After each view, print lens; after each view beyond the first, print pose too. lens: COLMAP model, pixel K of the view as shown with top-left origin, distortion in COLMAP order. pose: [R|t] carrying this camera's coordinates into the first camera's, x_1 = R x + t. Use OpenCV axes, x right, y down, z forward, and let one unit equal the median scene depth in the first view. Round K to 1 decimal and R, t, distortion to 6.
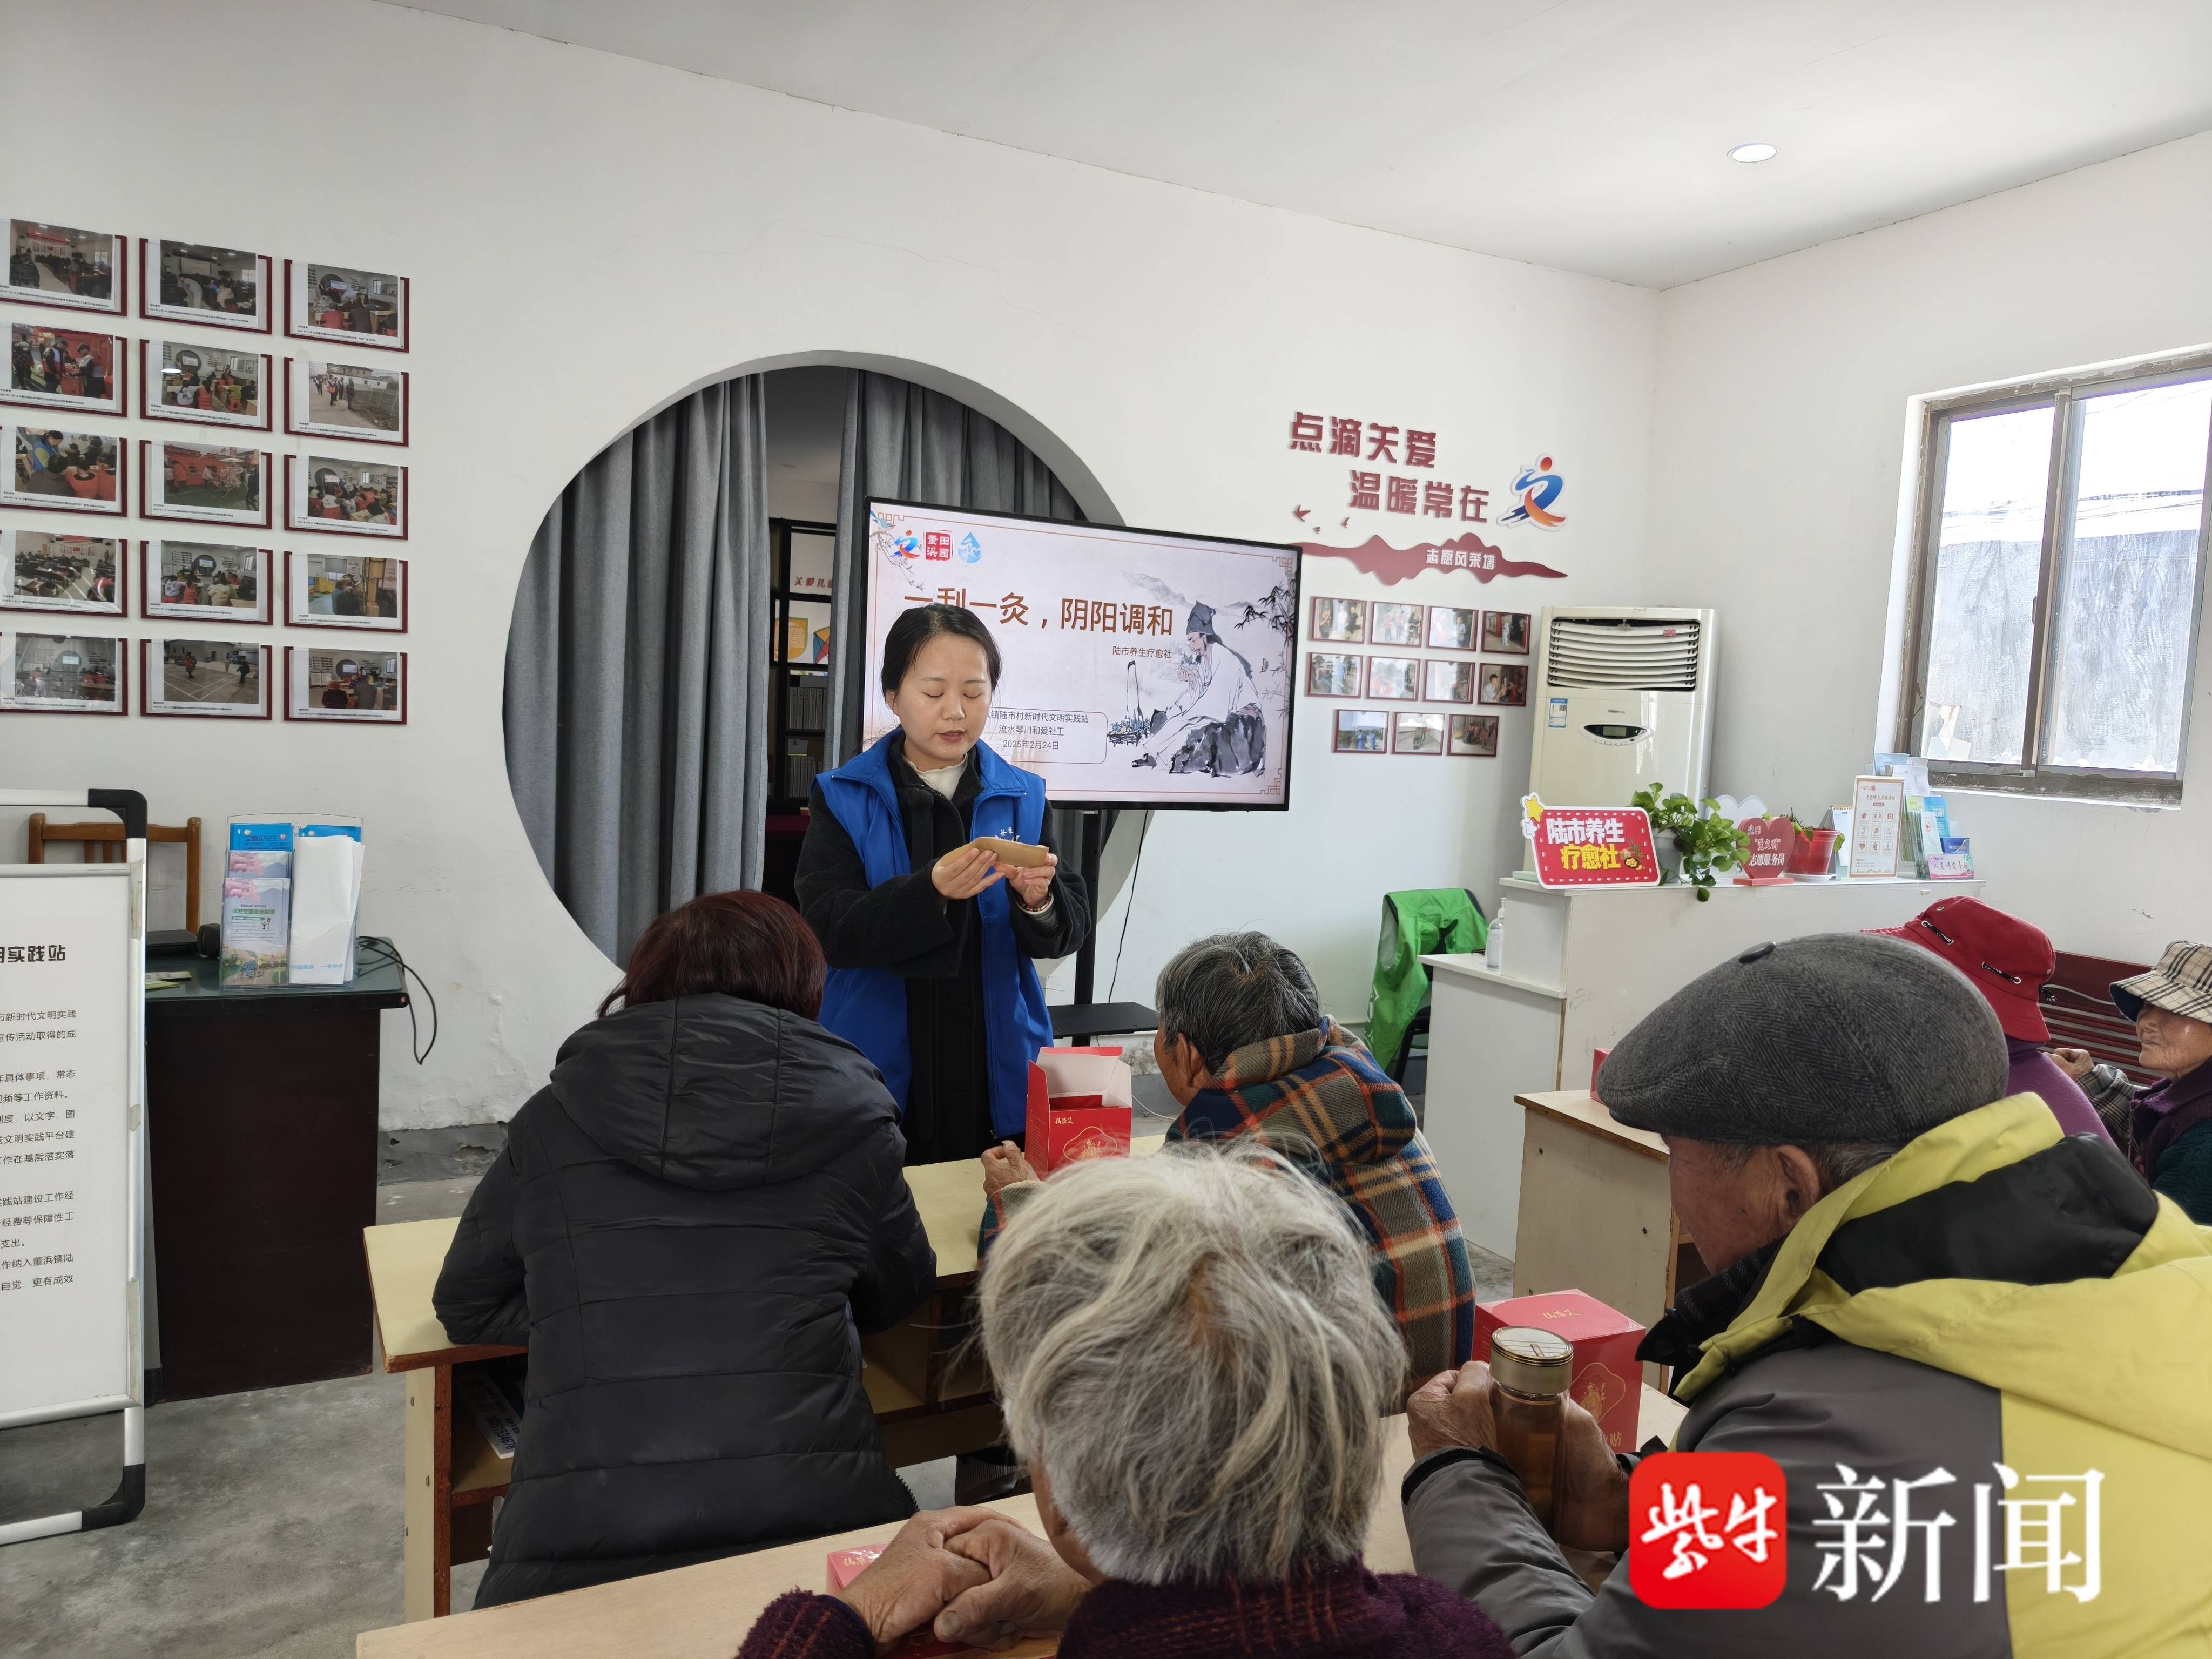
lens RADIAL K [[1503.4, 0, 1124.8], [0, 1503.4, 805.5], [0, 0, 1]] dist [0.054510, -0.051470]
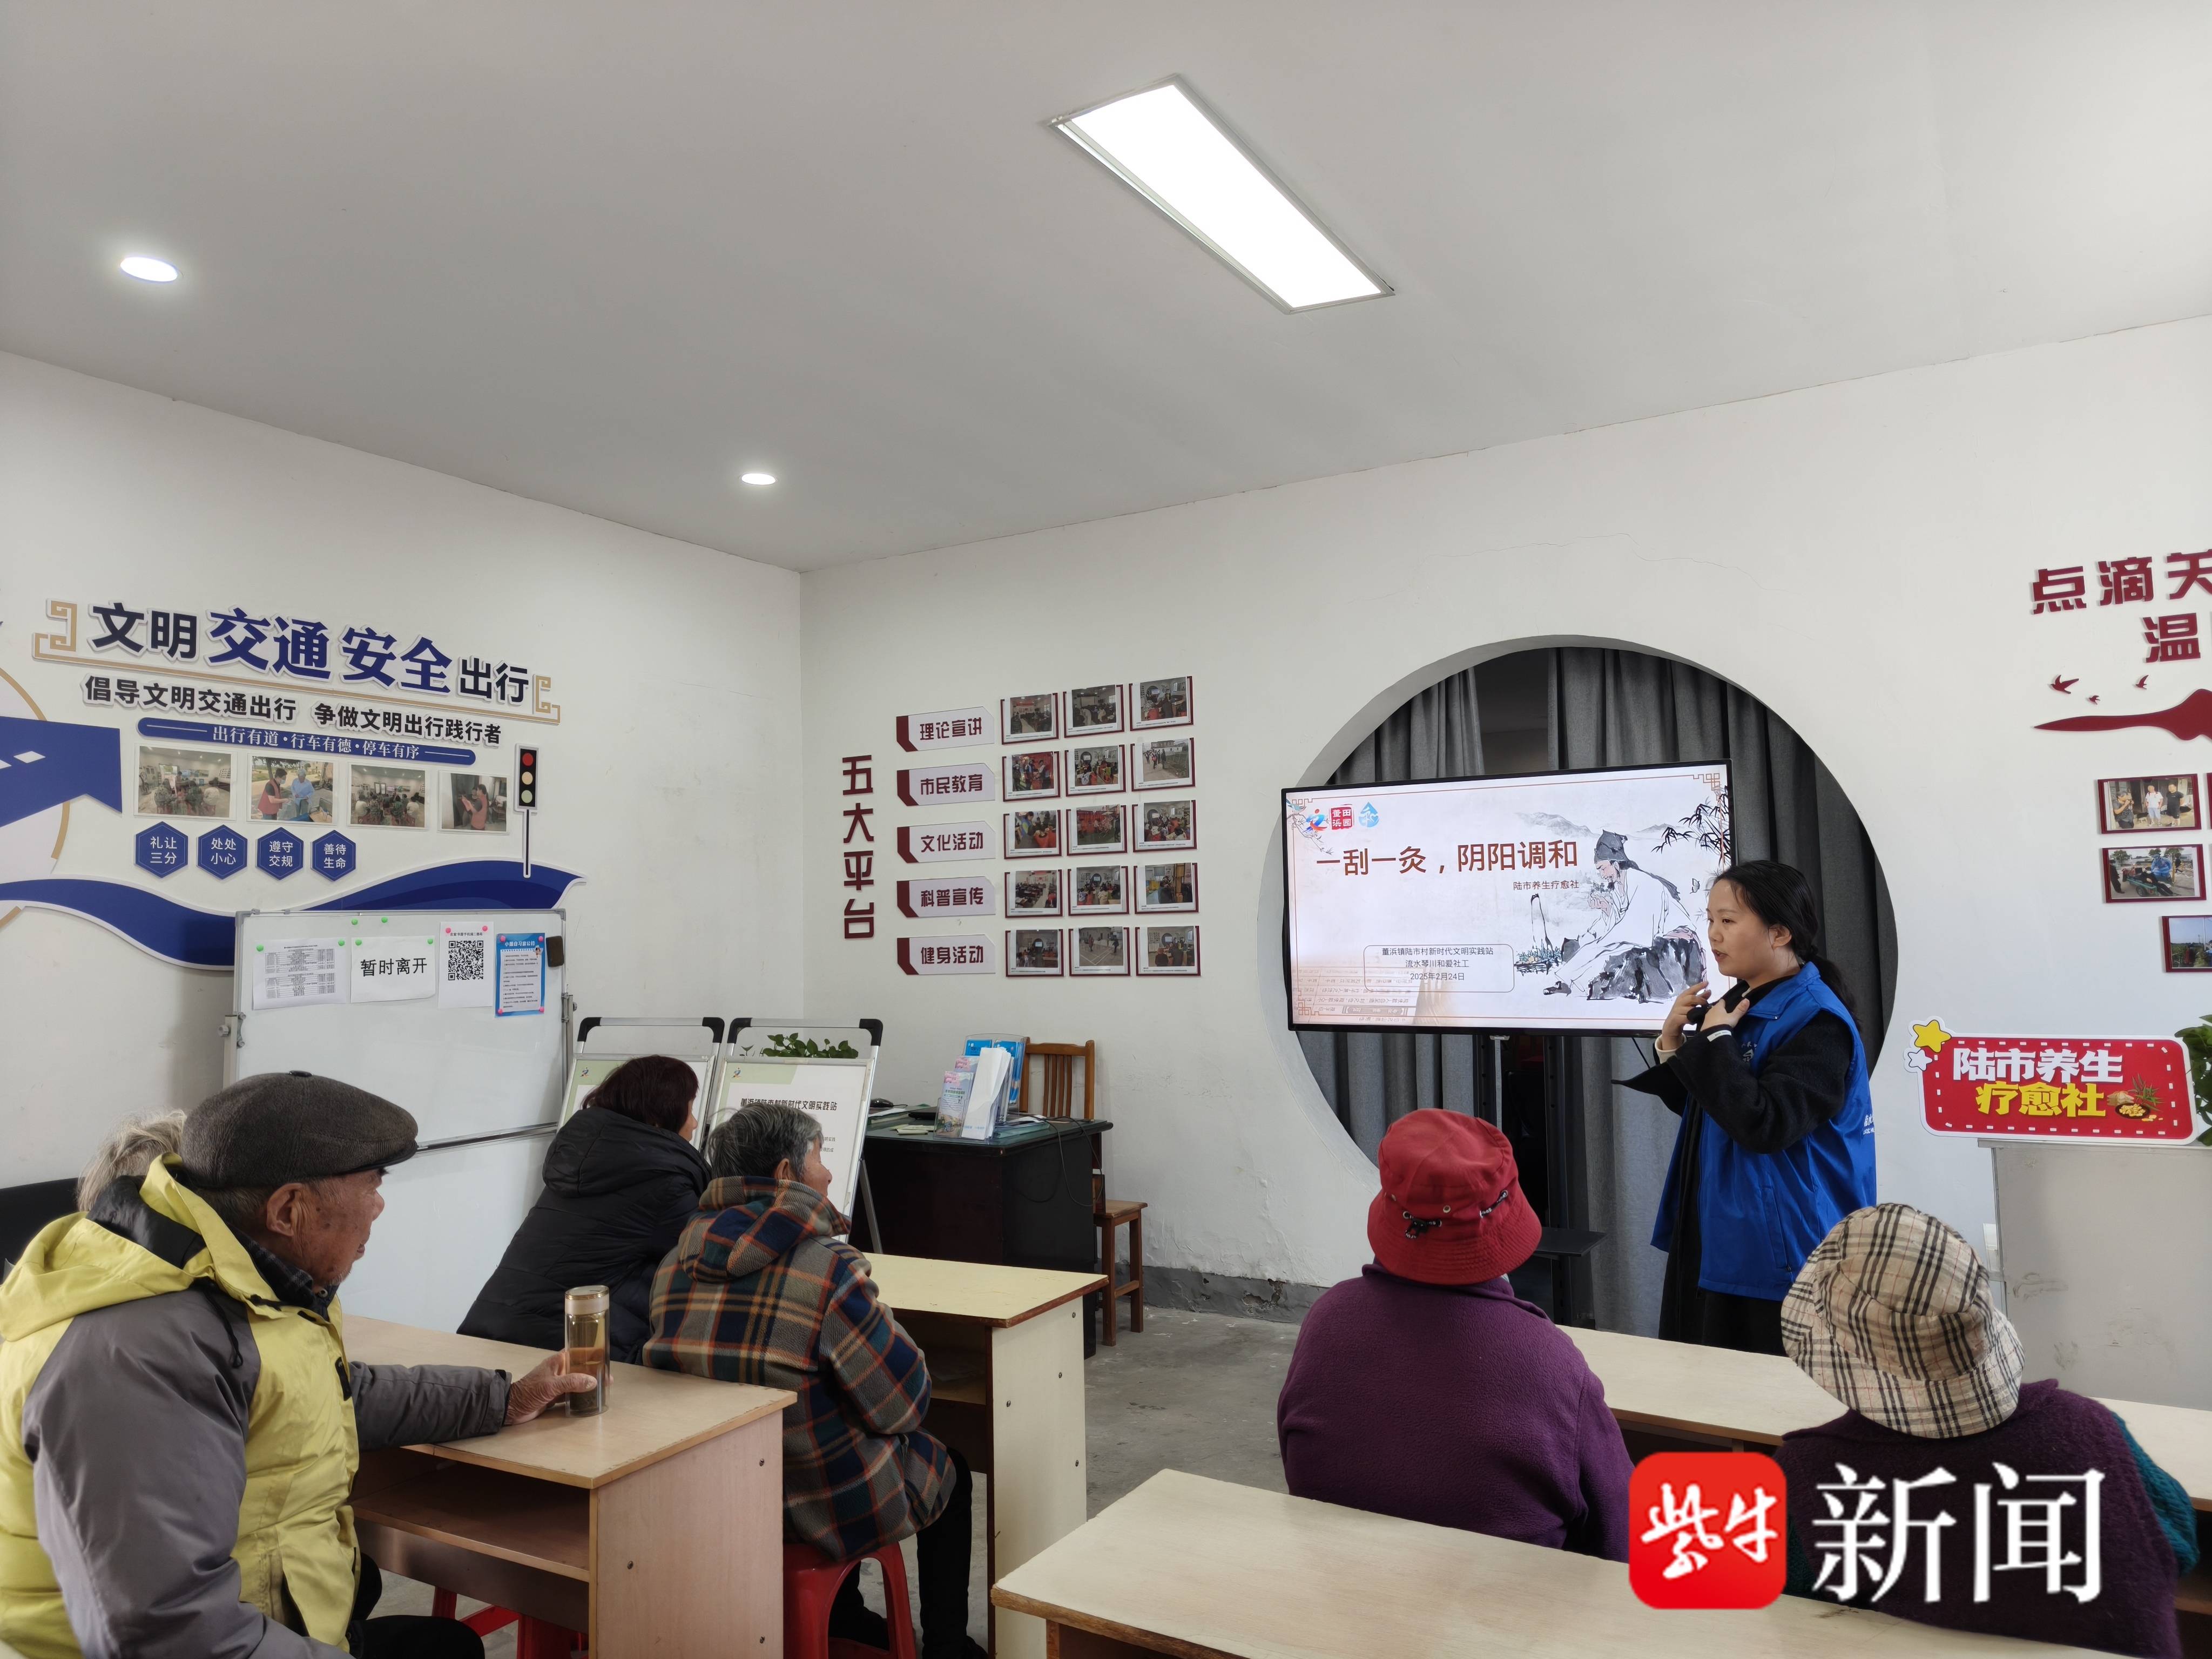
lens RADIAL K [[1503.4, 0, 1117.7], [0, 1503.4, 808.9], [0, 0, 1]] dist [0.054510, -0.051470]
pose [[0.540837, -0.125549, -0.831705, 0.595969], [-0.011234, 0.987631, -0.156392, 0.011878], [0.841052, 0.093926, 0.532737, 0.140626]]
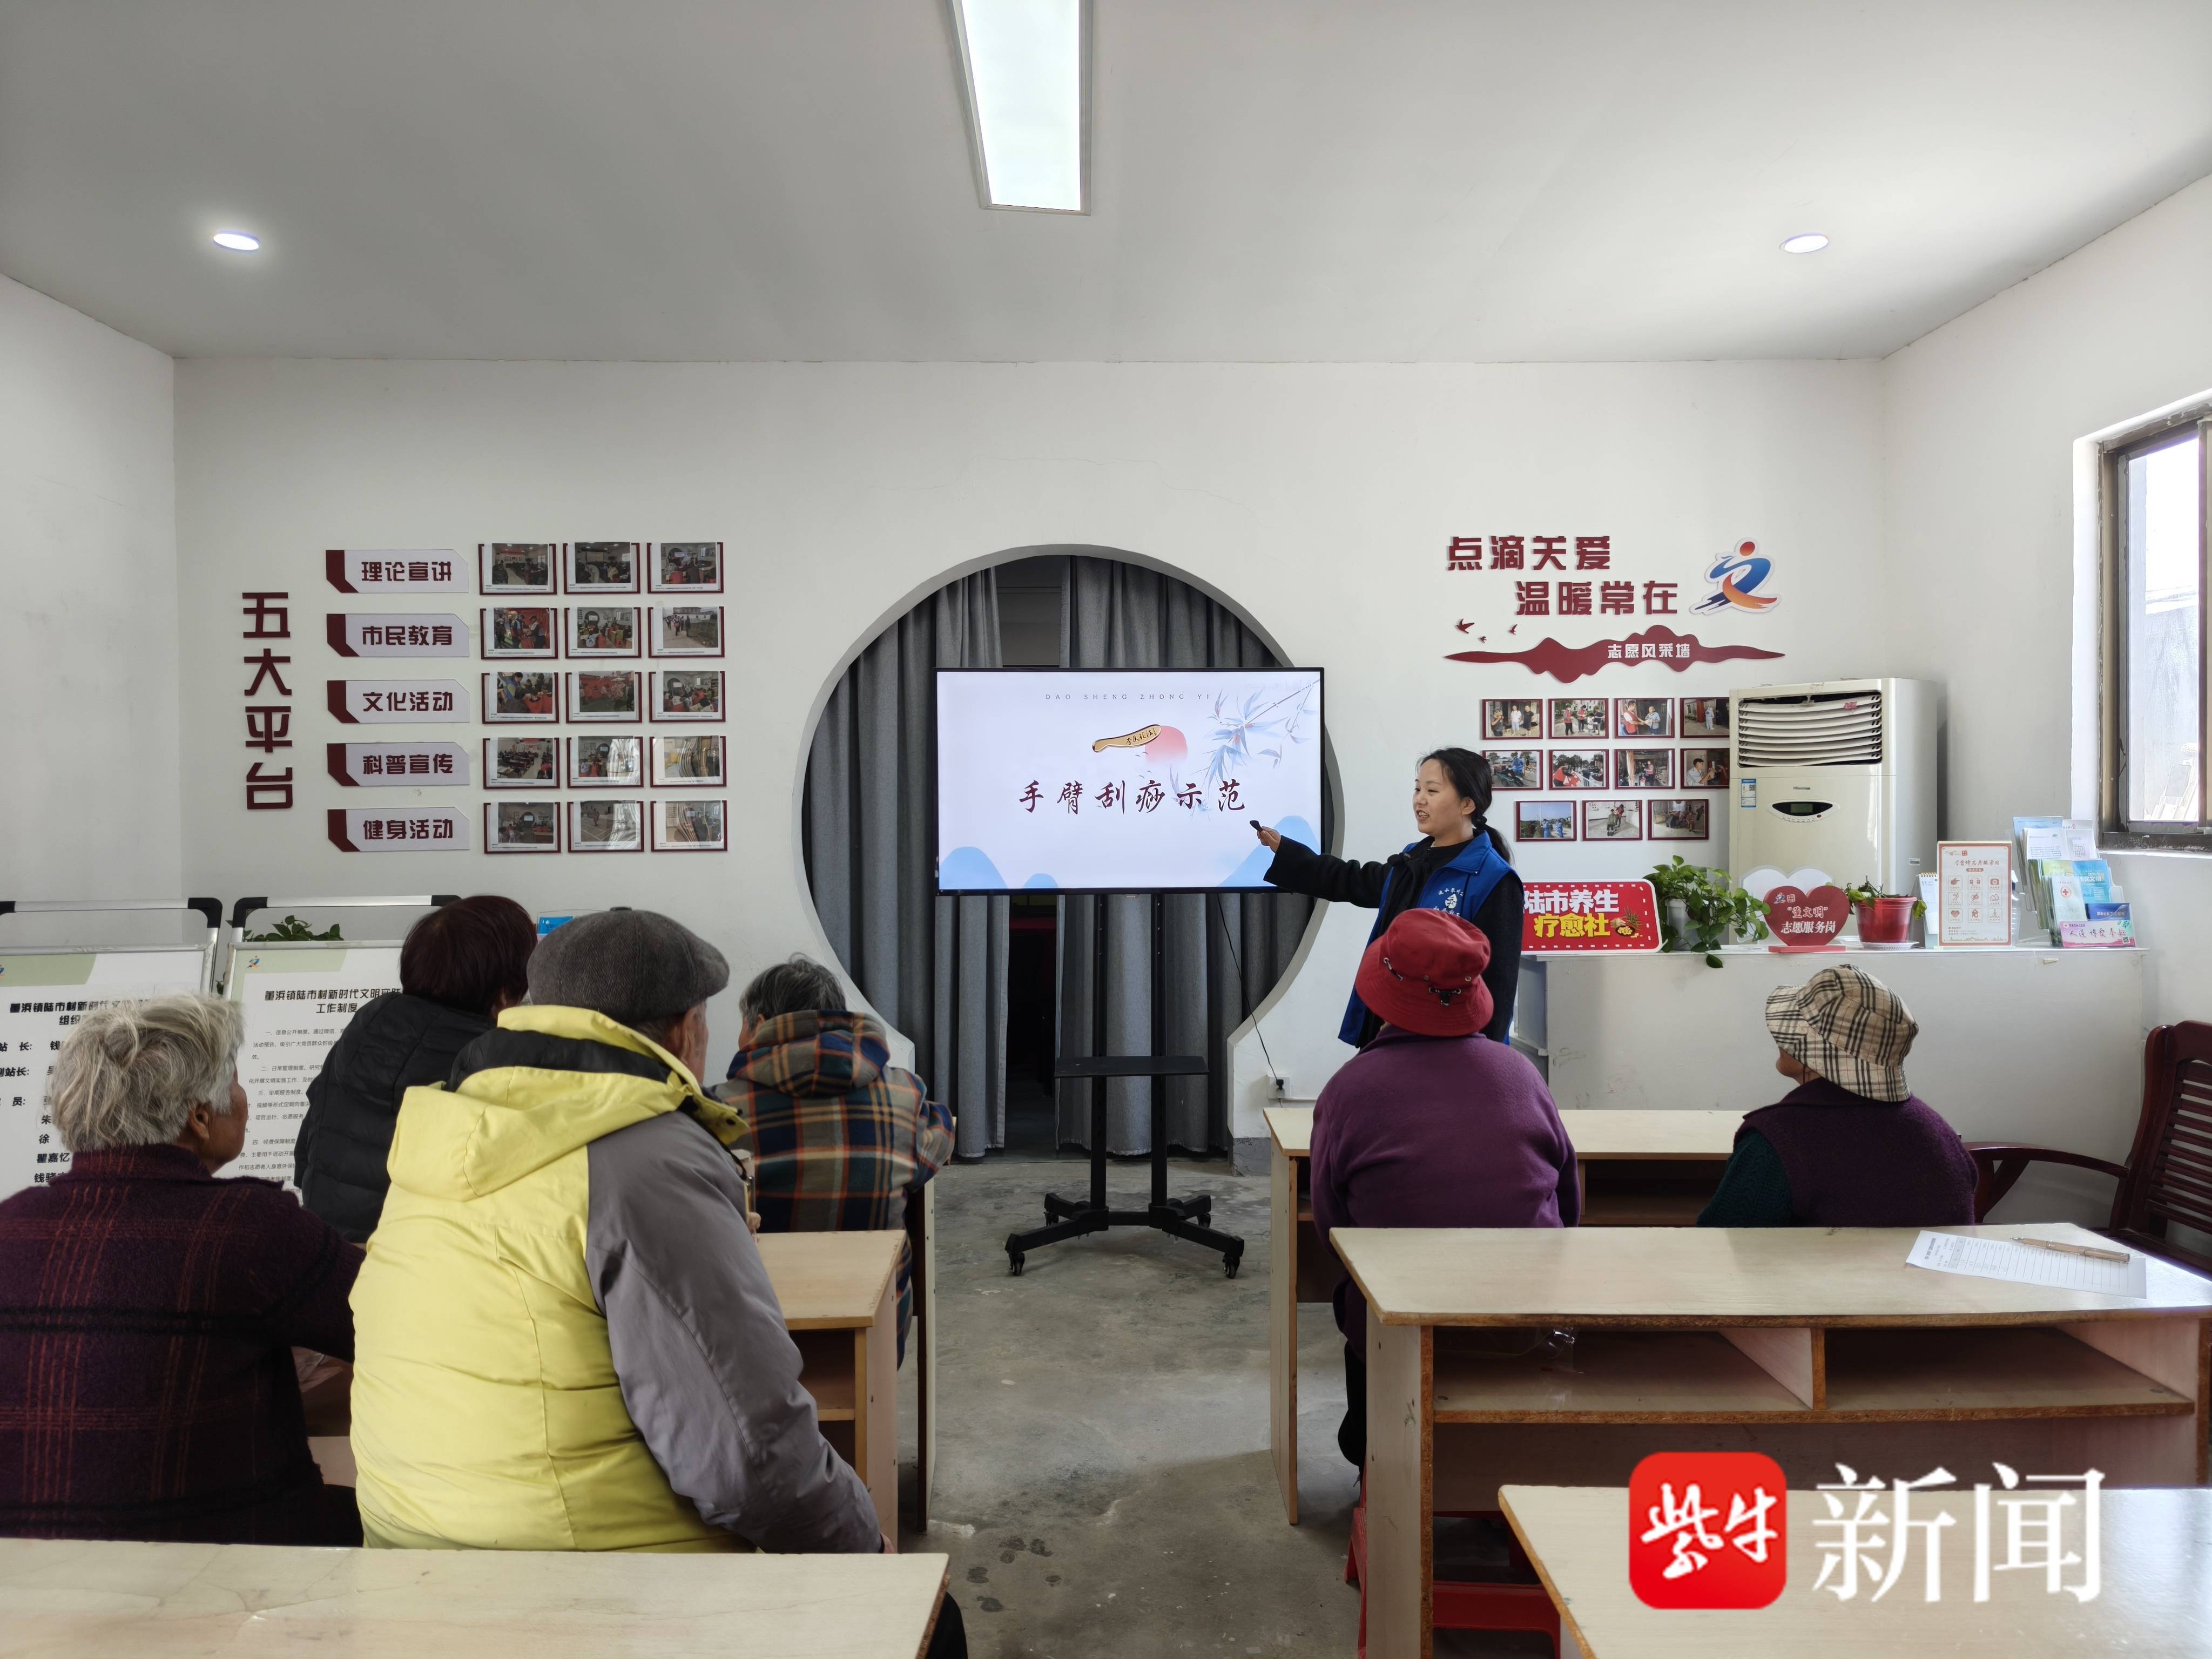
lens RADIAL K [[1503.4, 0, 1120.1], [0, 1503.4, 809.5], [0, 0, 1]] dist [0.054510, -0.051470]
pose [[0.905710, -0.054438, -0.420388, 0.392271], [0.021779, 0.996386, -0.082105, 0.027337], [0.423338, 0.065208, 0.903622, -0.103030]]
